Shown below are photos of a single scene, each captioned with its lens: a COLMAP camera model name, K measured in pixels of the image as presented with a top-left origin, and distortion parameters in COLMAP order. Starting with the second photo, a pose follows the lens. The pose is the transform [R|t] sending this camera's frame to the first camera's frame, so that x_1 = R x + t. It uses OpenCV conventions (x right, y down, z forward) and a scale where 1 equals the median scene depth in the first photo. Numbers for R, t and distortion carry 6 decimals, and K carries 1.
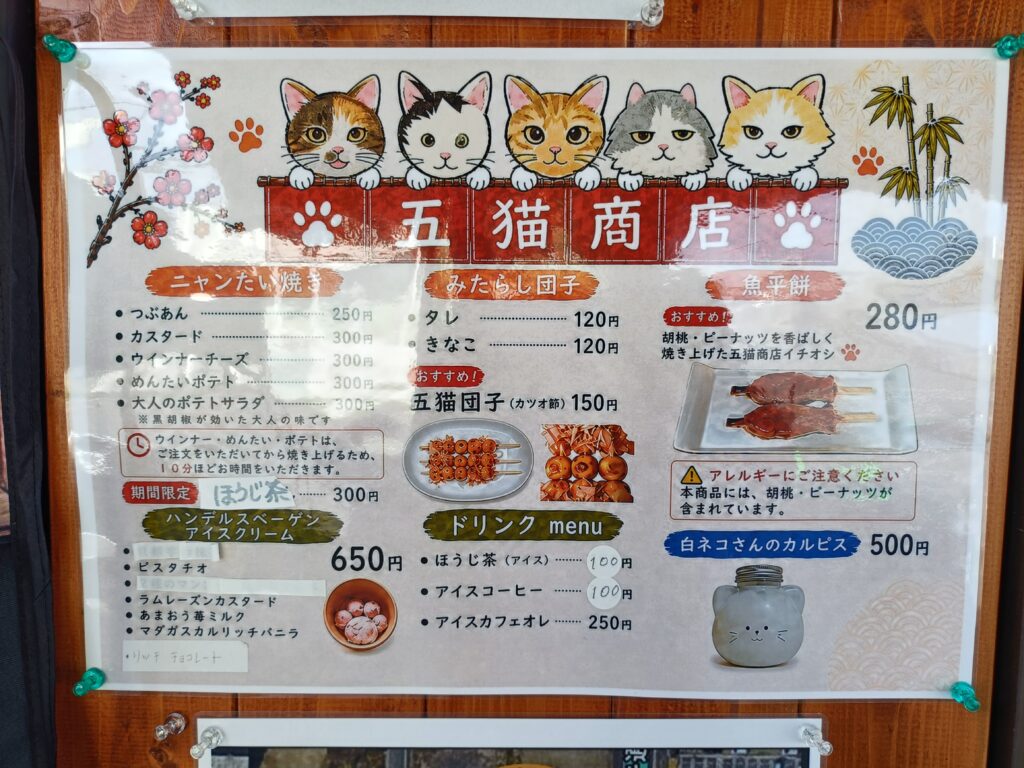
lens RADIAL K [[755.2, 0, 510.9], [0, 755.2, 385.1], [0, 0, 1]] dist [0.001017, 0.000418]
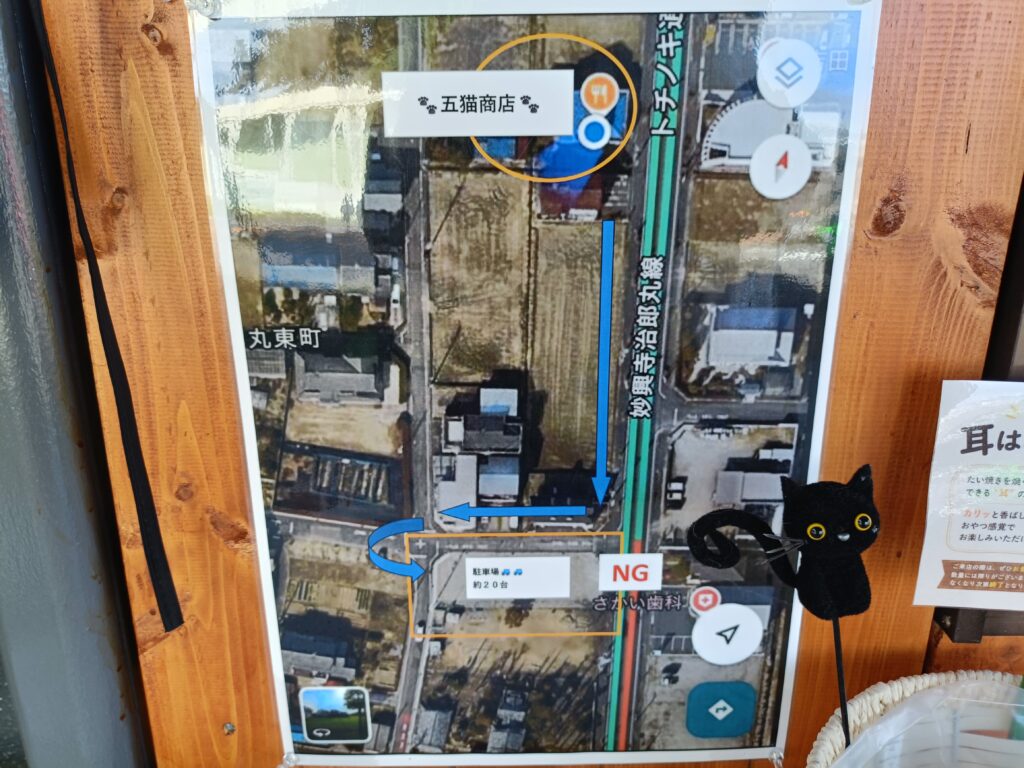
lens RADIAL K [[755.2, 0, 511.8], [0, 755.2, 384.0], [0, 0, 1]] dist [0.001017, 0.000418]
pose [[0.999948, -0.009438, -0.003793, -0.028125], [0.010073, 0.970663, 0.240232, 0.694815], [0.001415, -0.240258, 0.970708, 0.004195]]
